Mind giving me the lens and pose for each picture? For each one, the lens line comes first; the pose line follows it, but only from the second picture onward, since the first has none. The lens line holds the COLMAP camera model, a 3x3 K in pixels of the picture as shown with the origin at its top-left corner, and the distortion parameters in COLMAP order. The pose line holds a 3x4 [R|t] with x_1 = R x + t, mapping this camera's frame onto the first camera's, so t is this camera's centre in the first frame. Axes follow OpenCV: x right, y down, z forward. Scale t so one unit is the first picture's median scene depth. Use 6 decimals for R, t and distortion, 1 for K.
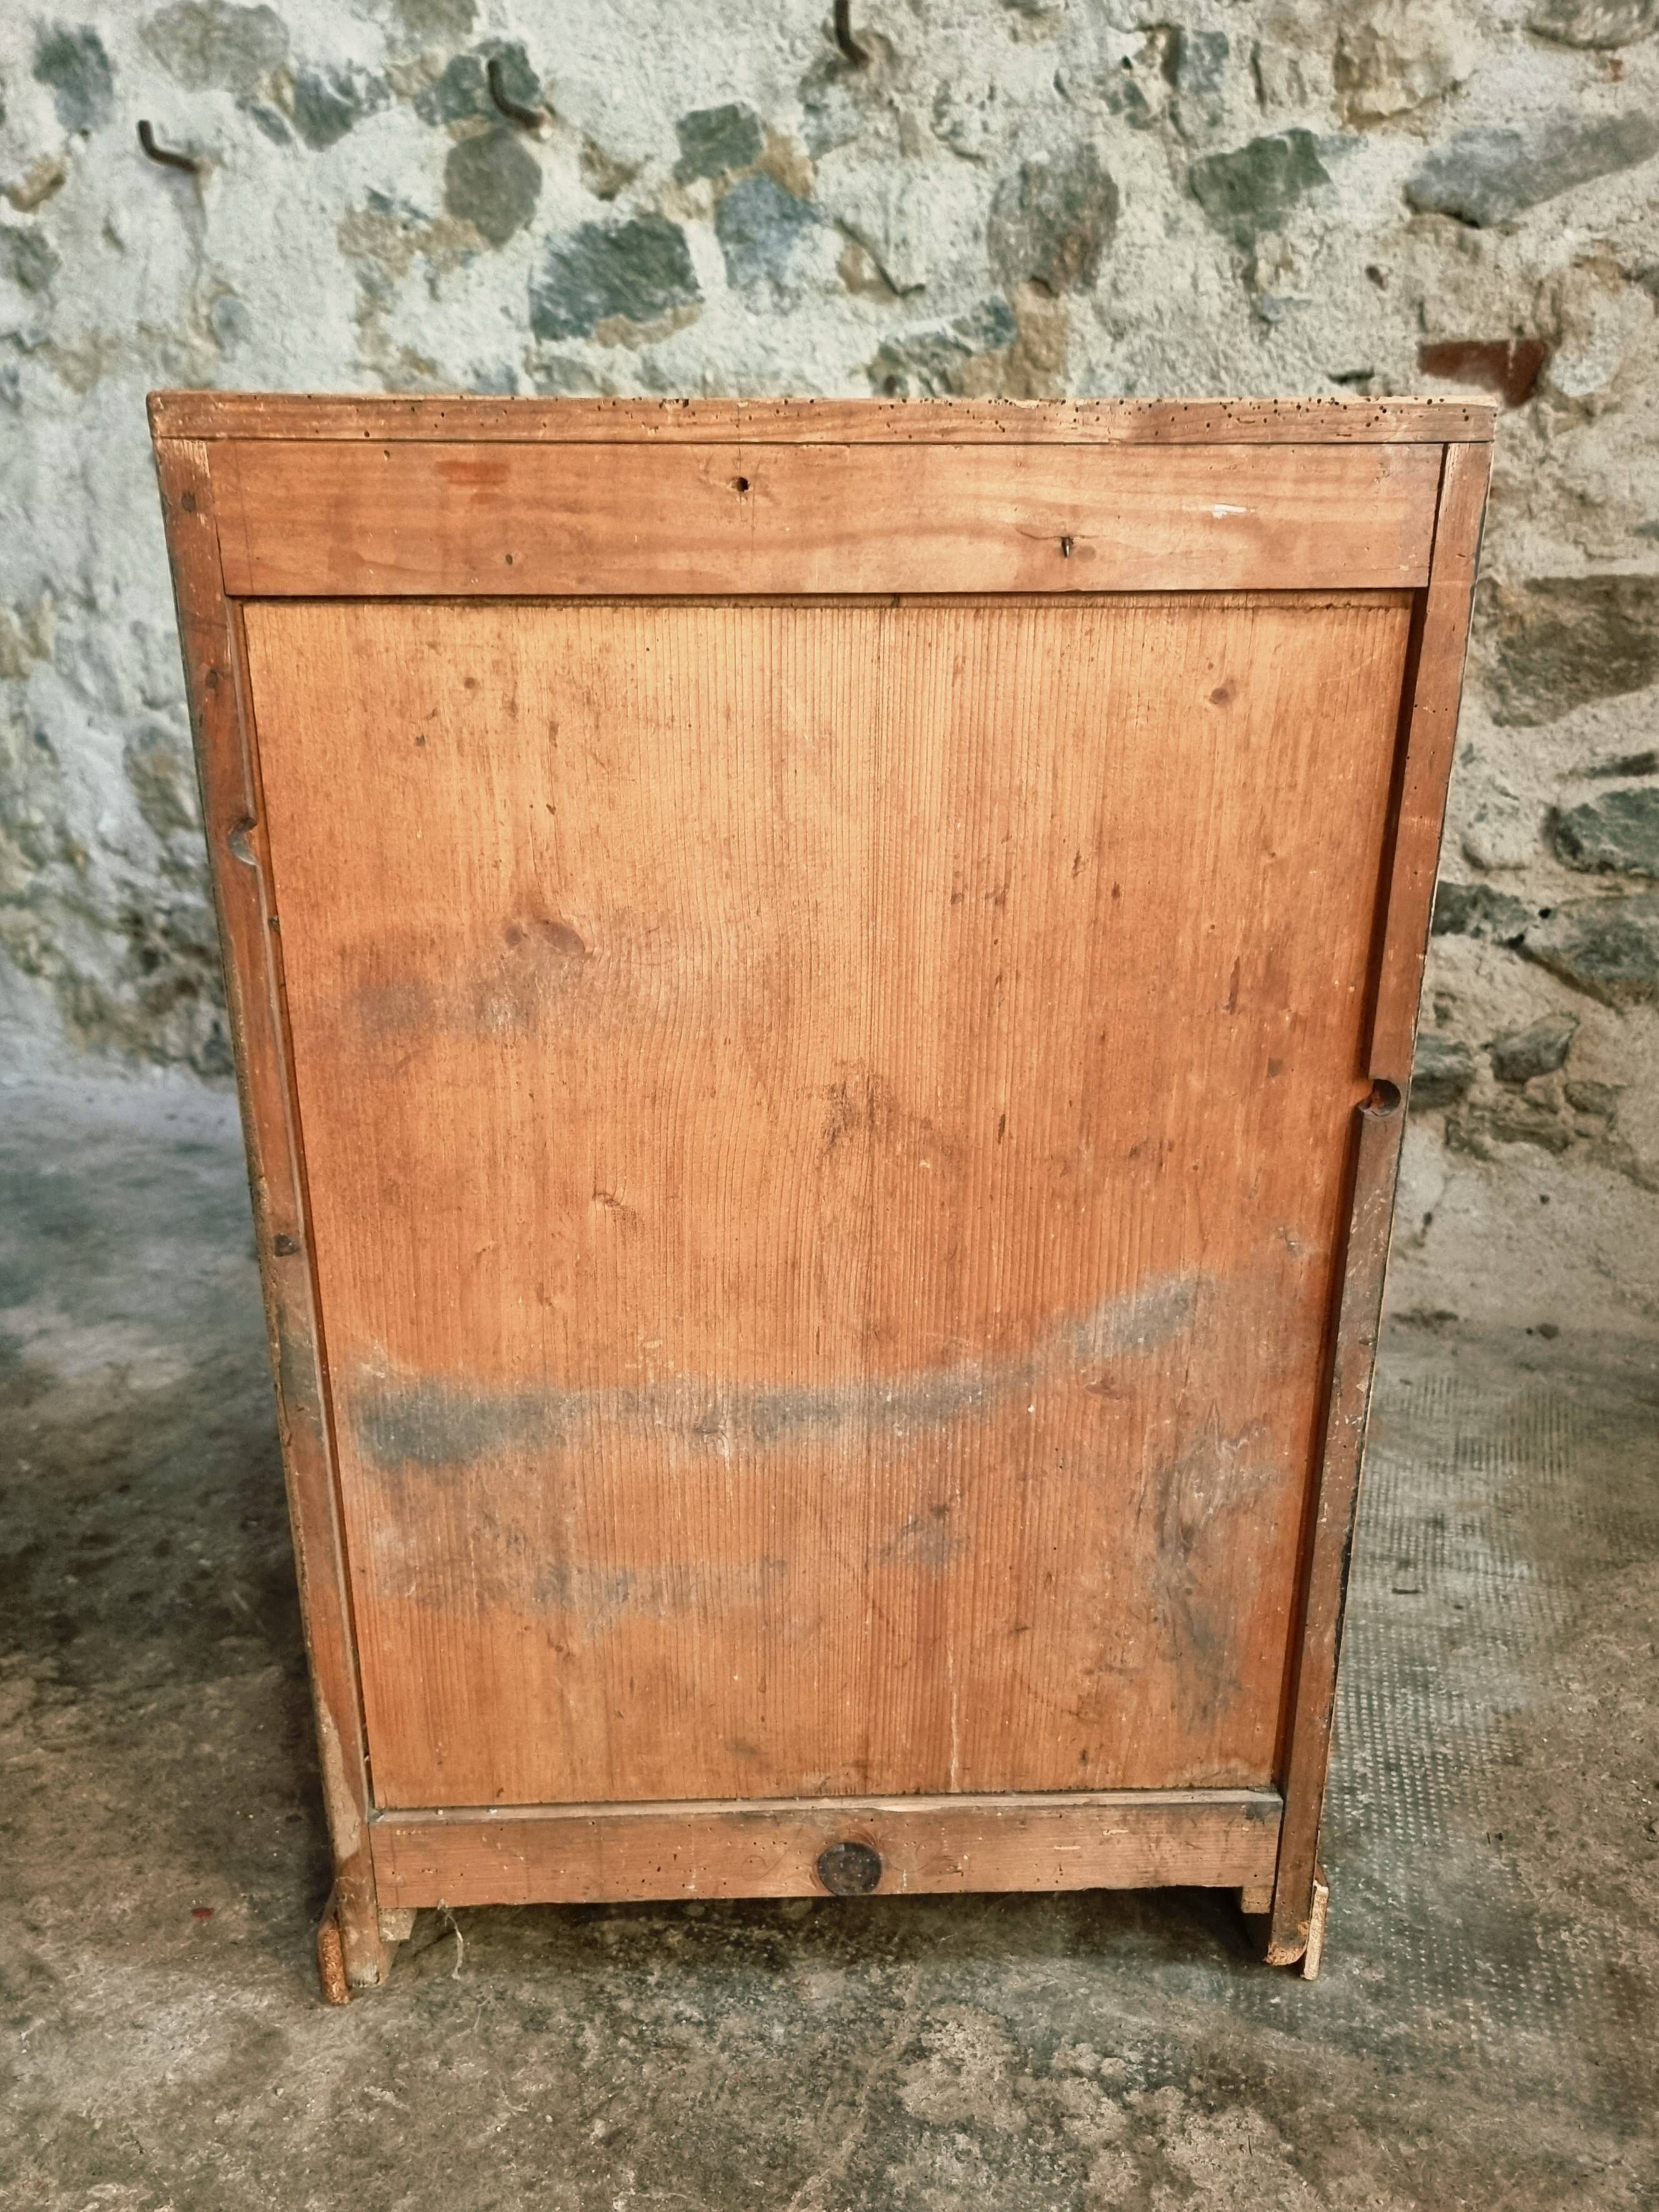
lens RADIAL K [[1755.1, 0, 828.0], [0, 1755.1, 1239.3], [0, 0, 1]] dist [0.053914, -0.033614]
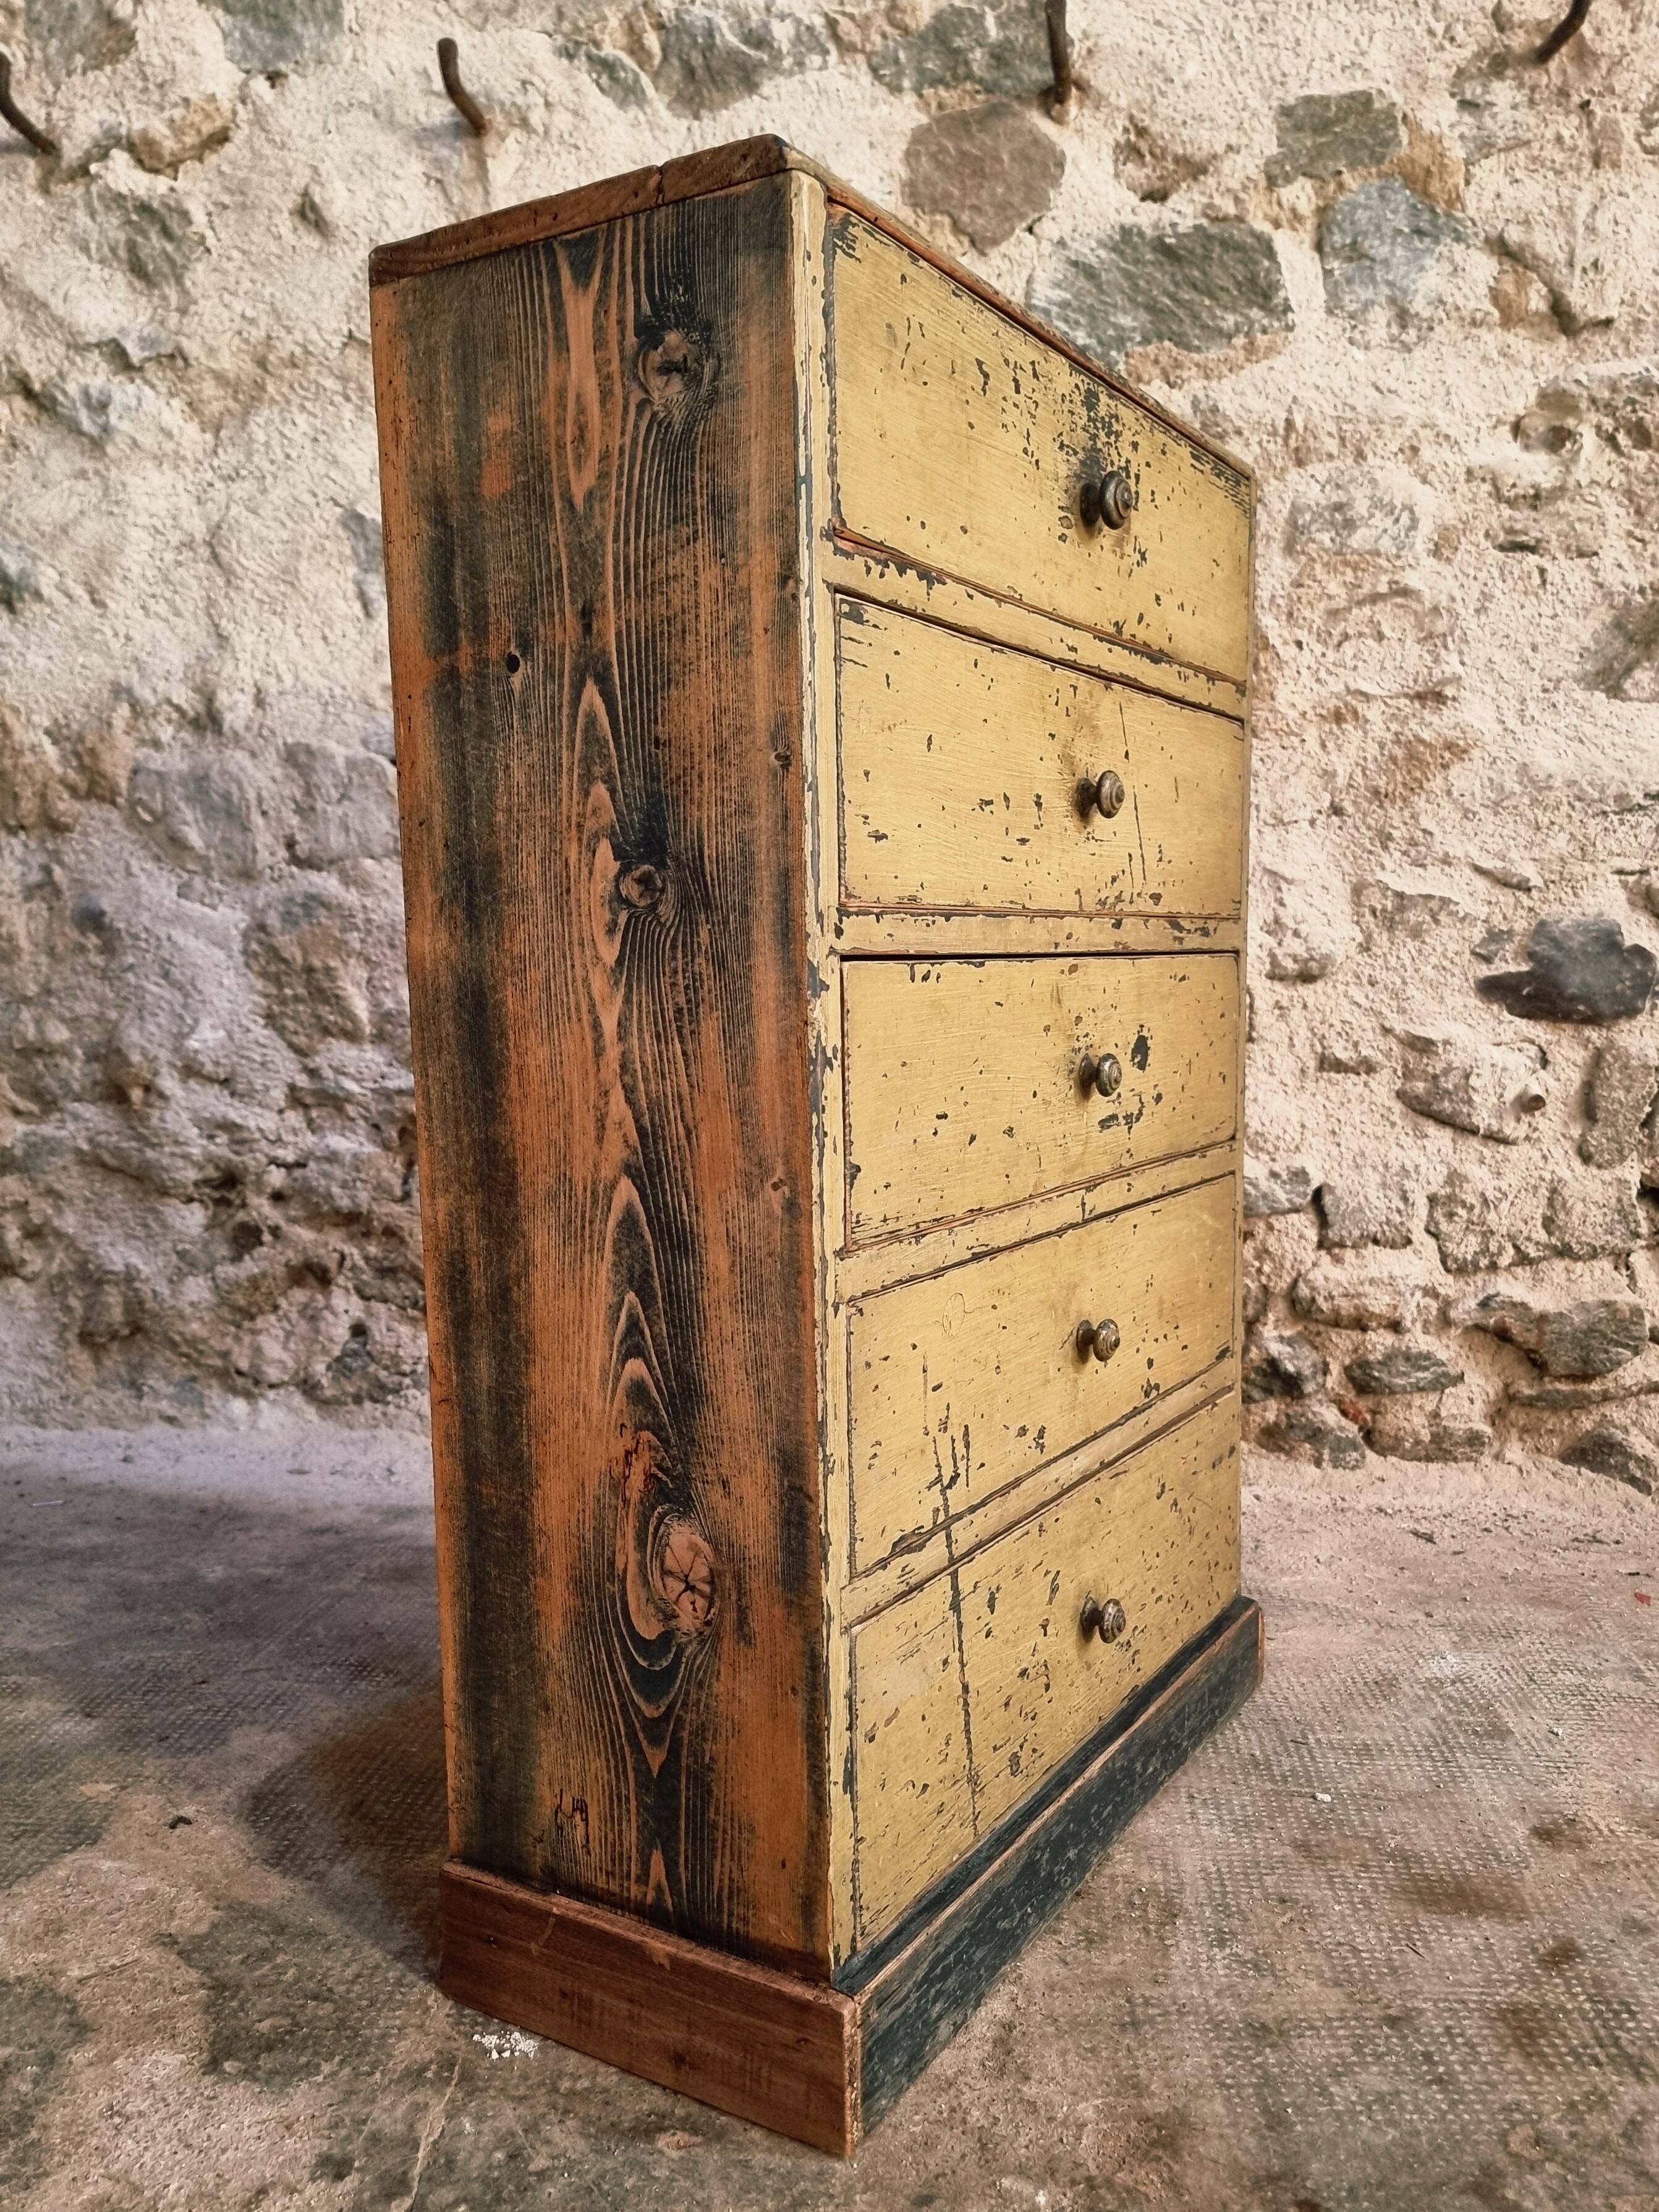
lens RADIAL K [[1736.0, 0, 871.1], [0, 1736.0, 1207.0], [0, 0, 1]] dist [0.073832, -0.070449]
pose [[0.945804, -0.039924, 0.322276, -0.540487], [0.101882, 0.978788, -0.177747, -0.041137], [-0.308343, 0.200948, 0.929809, 0.452569]]
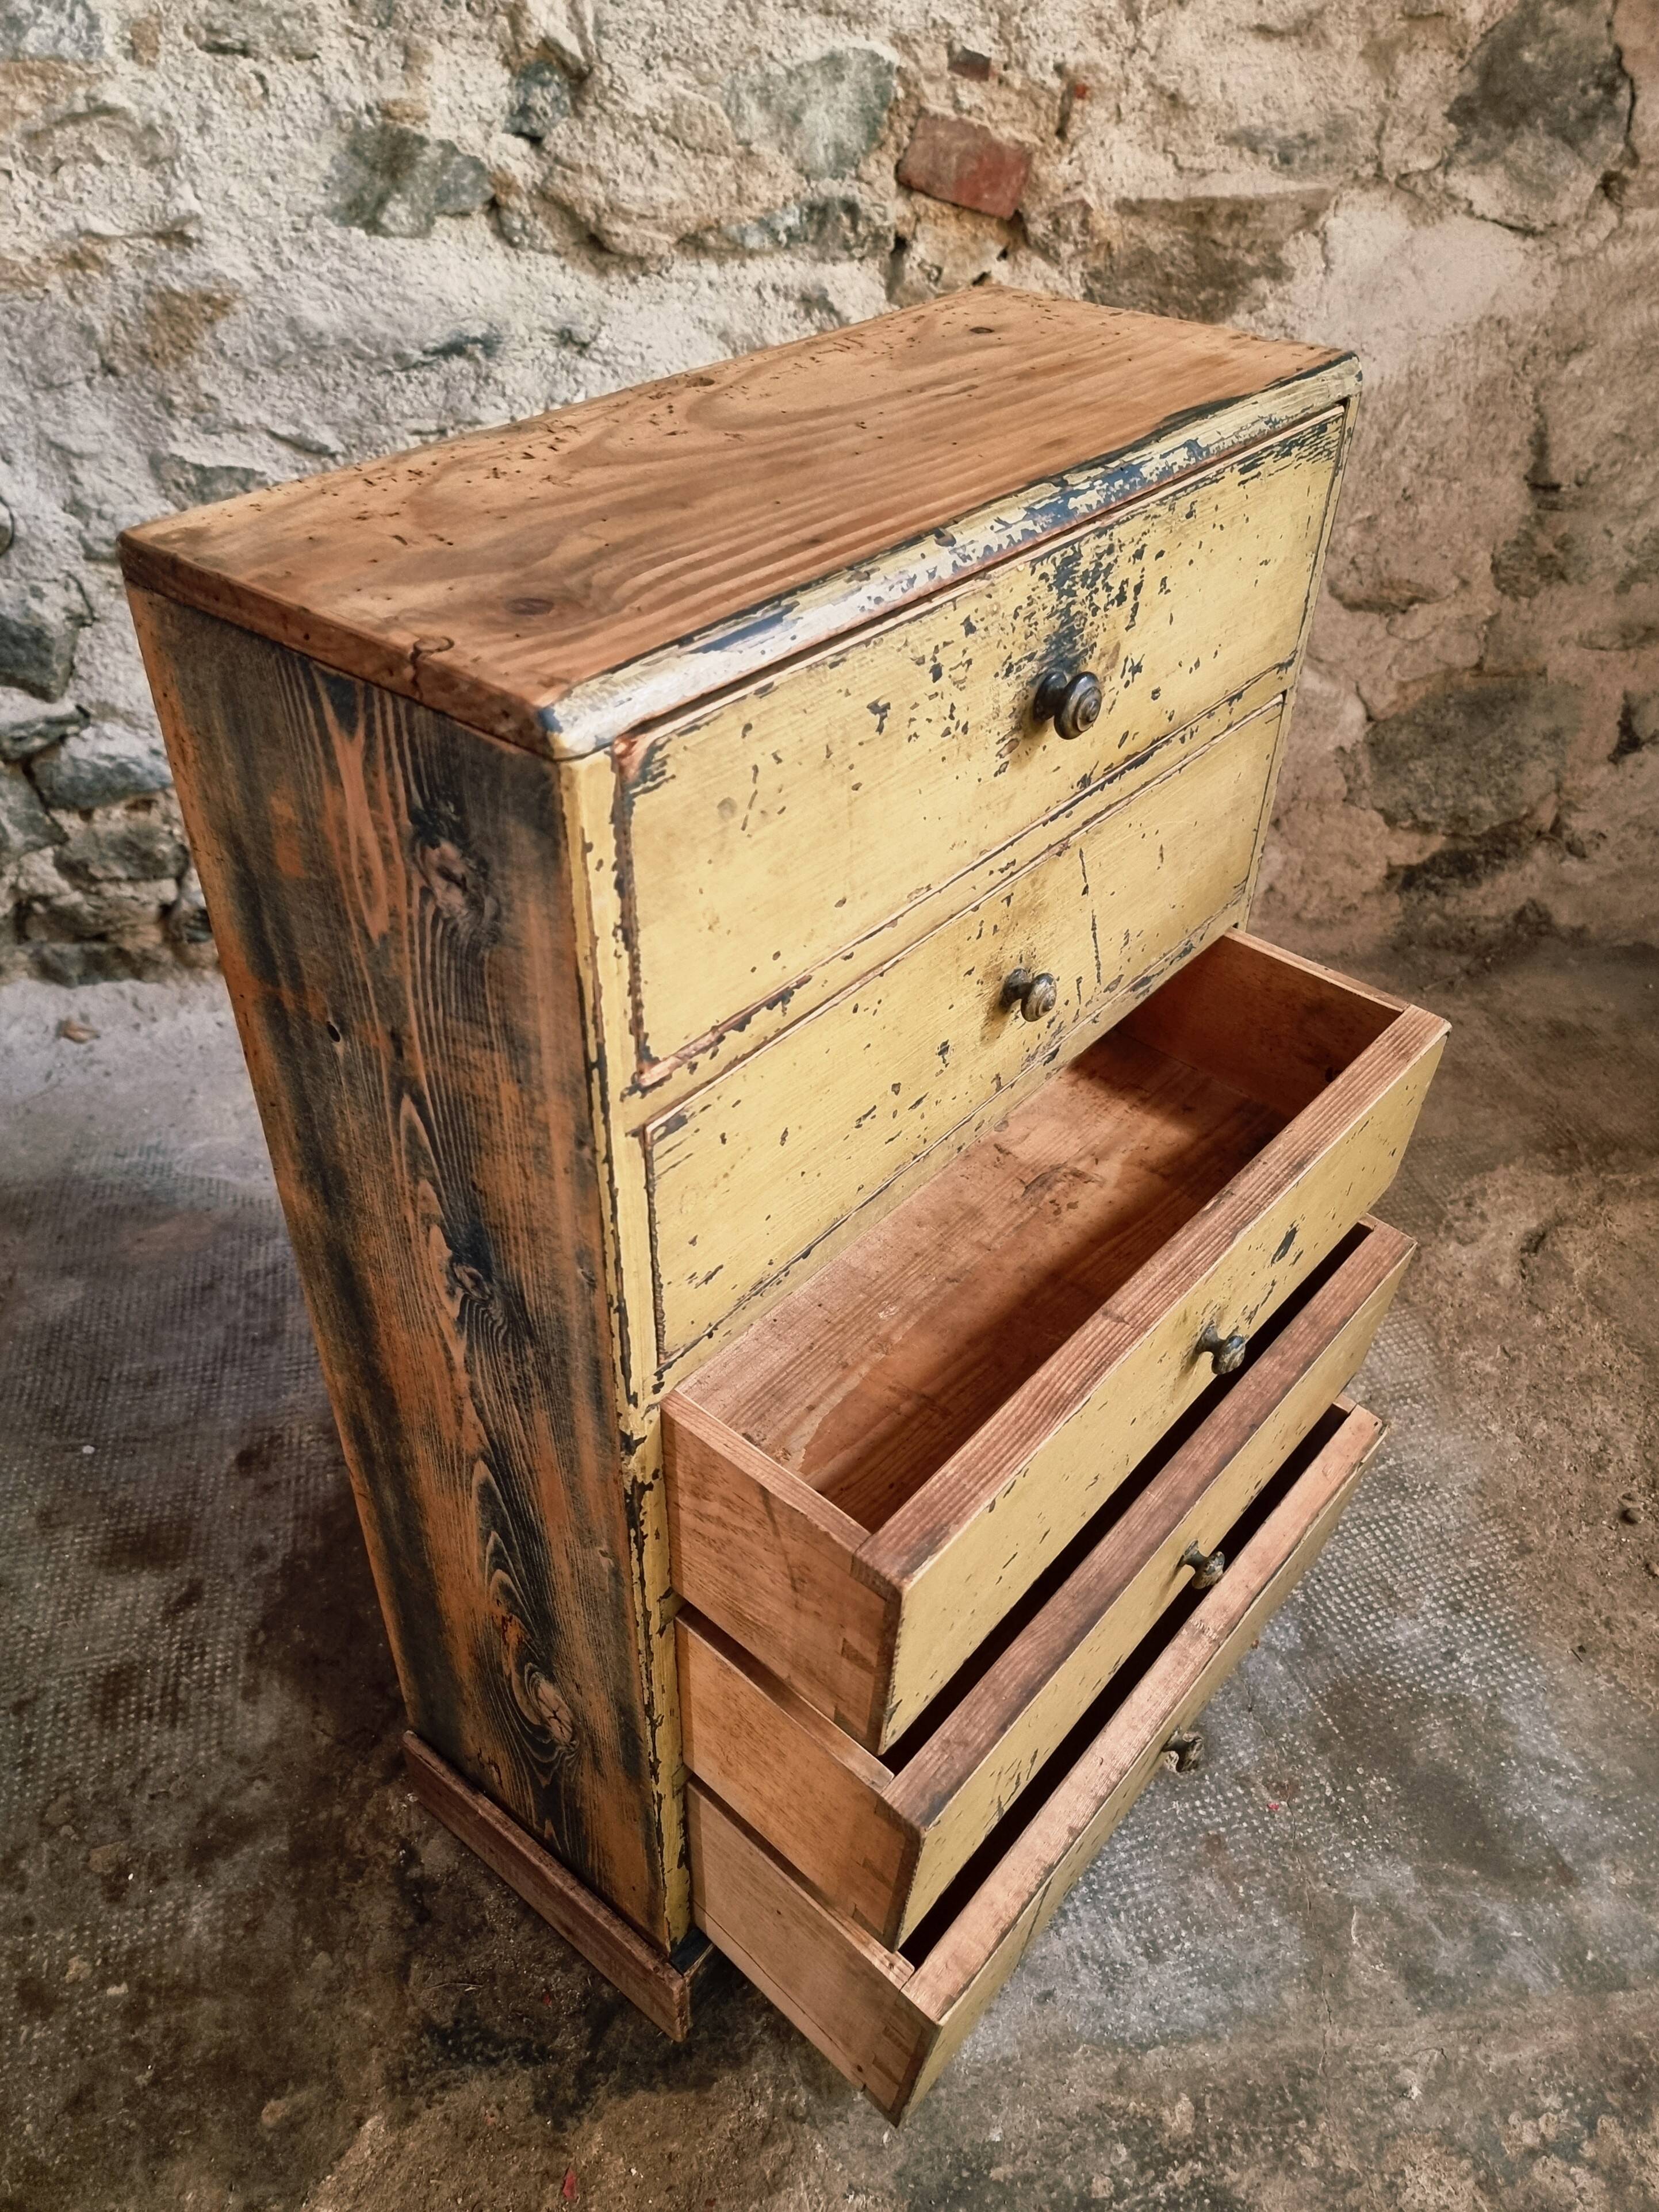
lens RADIAL K [[1598.2, 0, 806.4], [0, 1598.2, 1116.3], [0, 0, 1]] dist [0.096271, -0.094573]
pose [[0.837539, -0.344660, 0.423955, -0.211489], [0.186465, 0.909658, 0.371152, -0.265954], [-0.513575, -0.231801, 0.826141, 0.288721]]
